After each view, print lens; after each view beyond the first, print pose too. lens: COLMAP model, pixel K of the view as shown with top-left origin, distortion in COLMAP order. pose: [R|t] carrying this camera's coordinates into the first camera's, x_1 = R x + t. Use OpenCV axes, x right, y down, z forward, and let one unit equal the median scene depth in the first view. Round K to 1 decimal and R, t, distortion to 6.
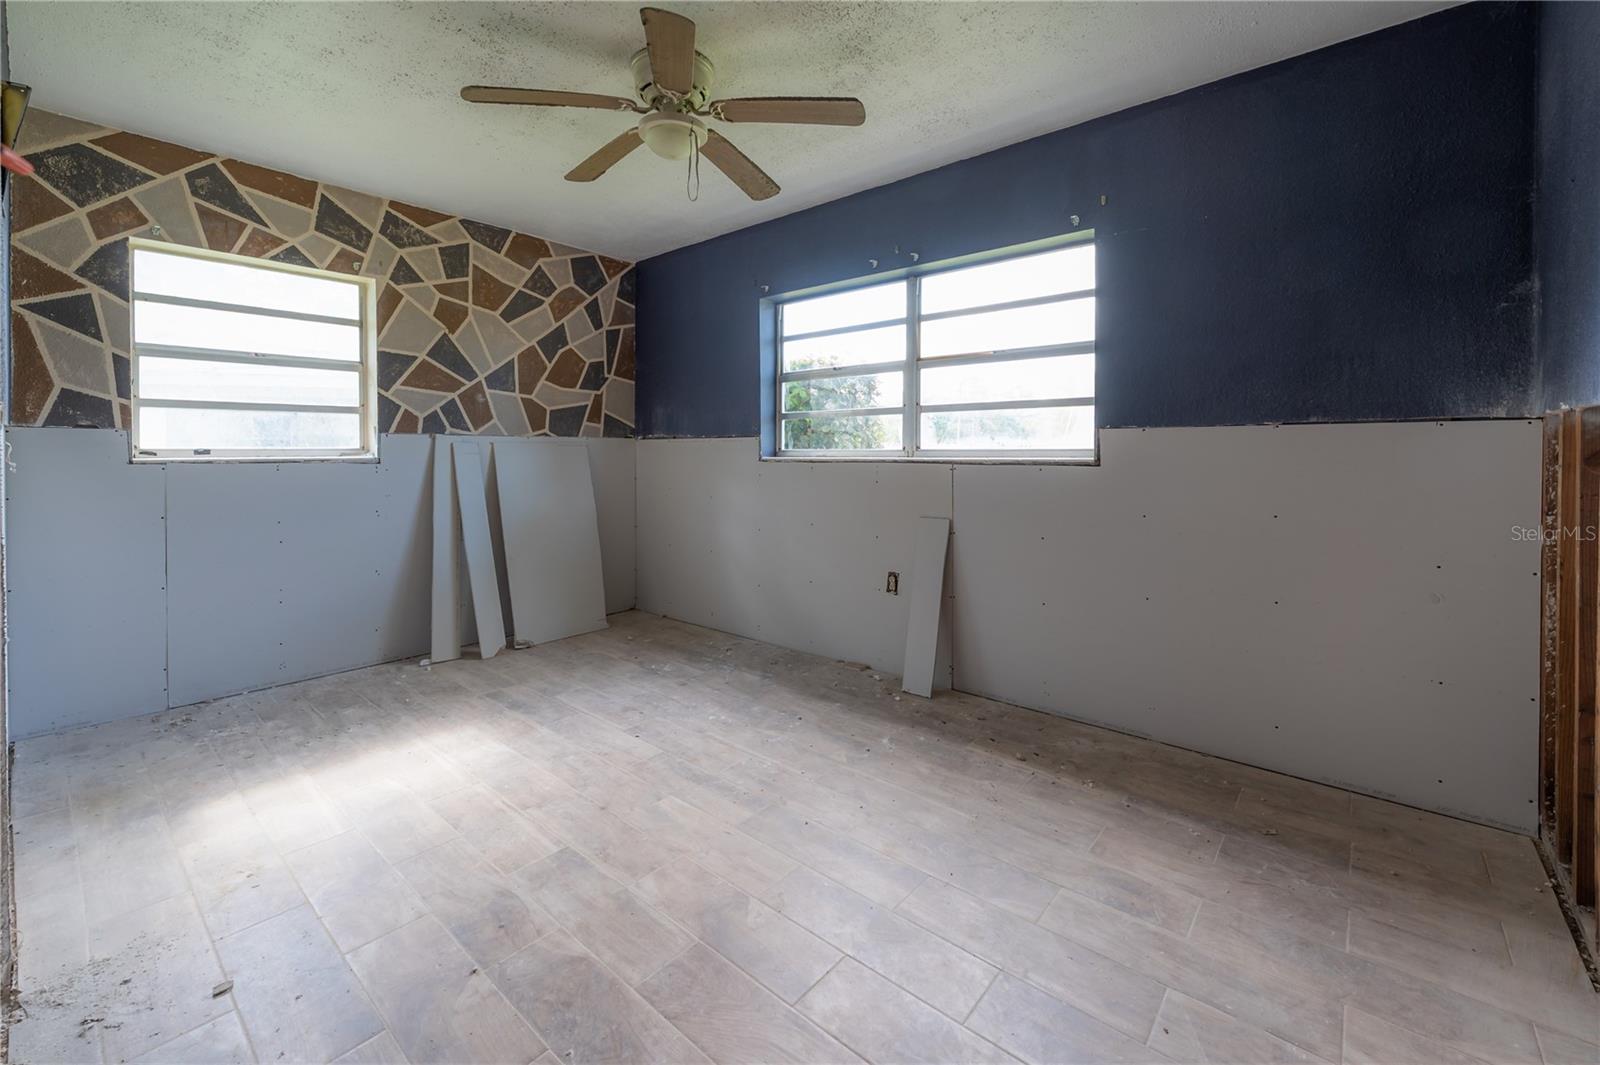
lens RADIAL K [[636.1, 0, 788.7], [0, 636.1, 460.2], [0, 0, 1]] dist [0.002033, -0.001756]
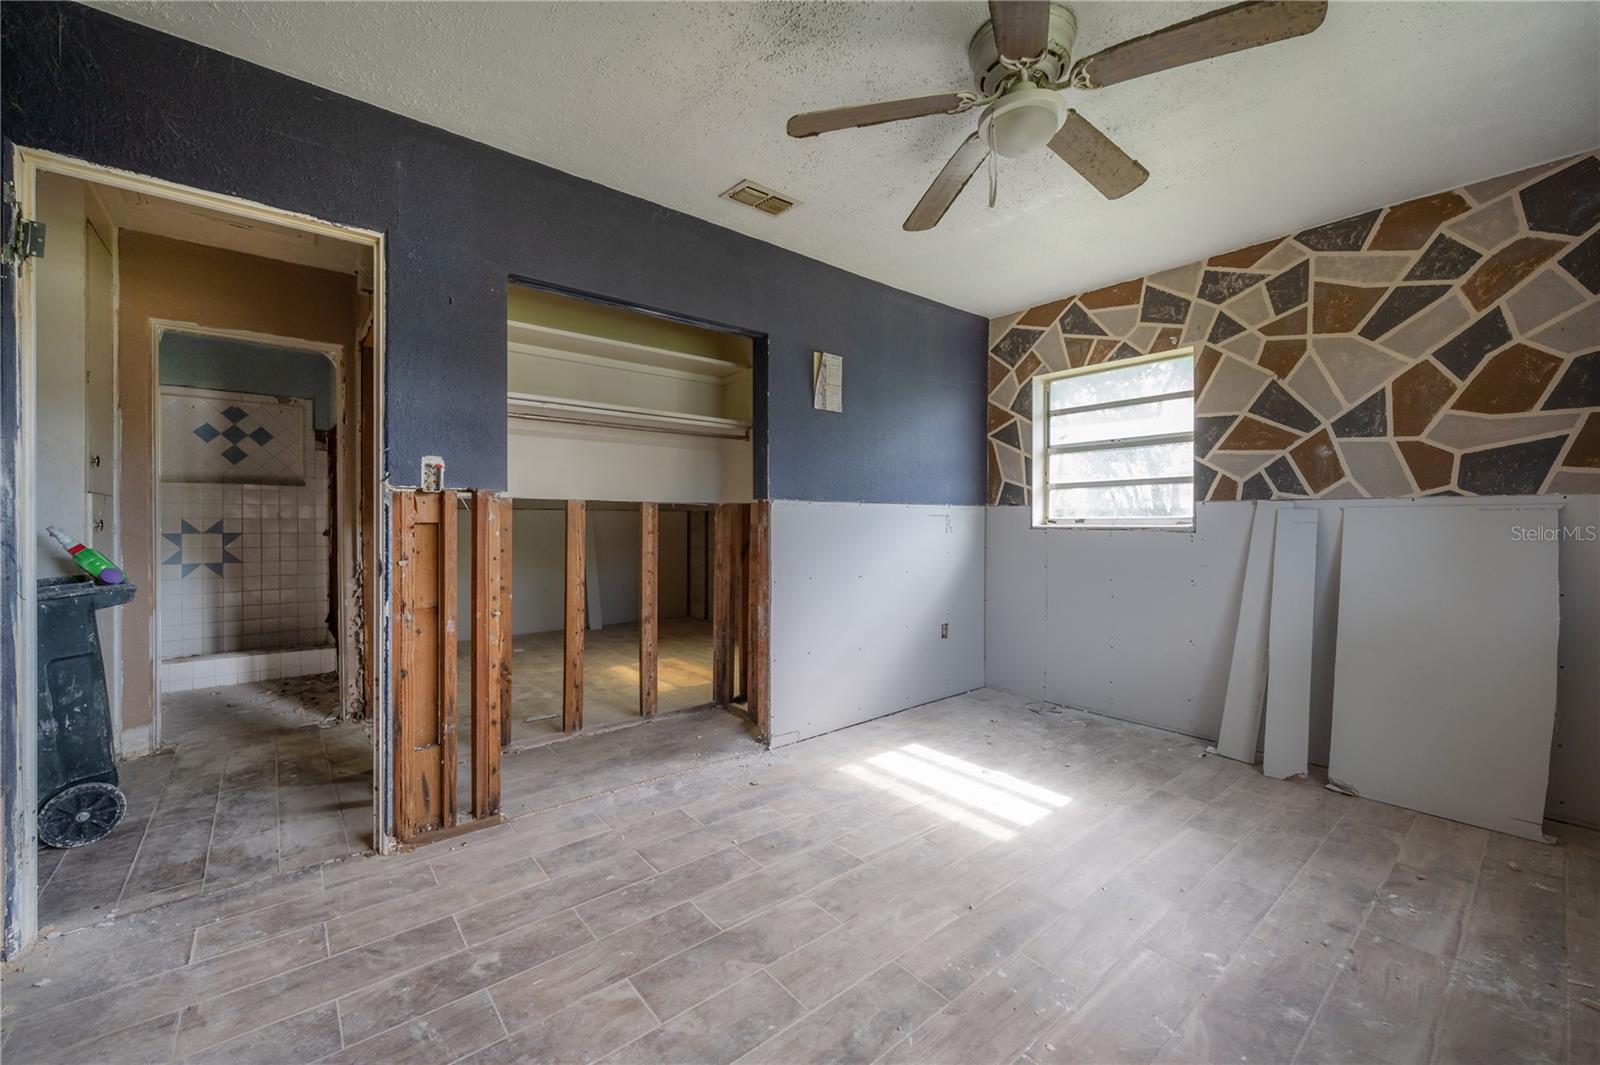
lens RADIAL K [[636.1, 0, 806.3], [0, 636.1, 528.6], [0, 0, 1]] dist [0.002033, -0.001756]
pose [[-0.137098, 0.009069, -0.990516, 0.394056], [-0.015293, 0.999820, 0.011271, -0.002674], [0.990439, 0.016693, -0.136934, 0.514956]]
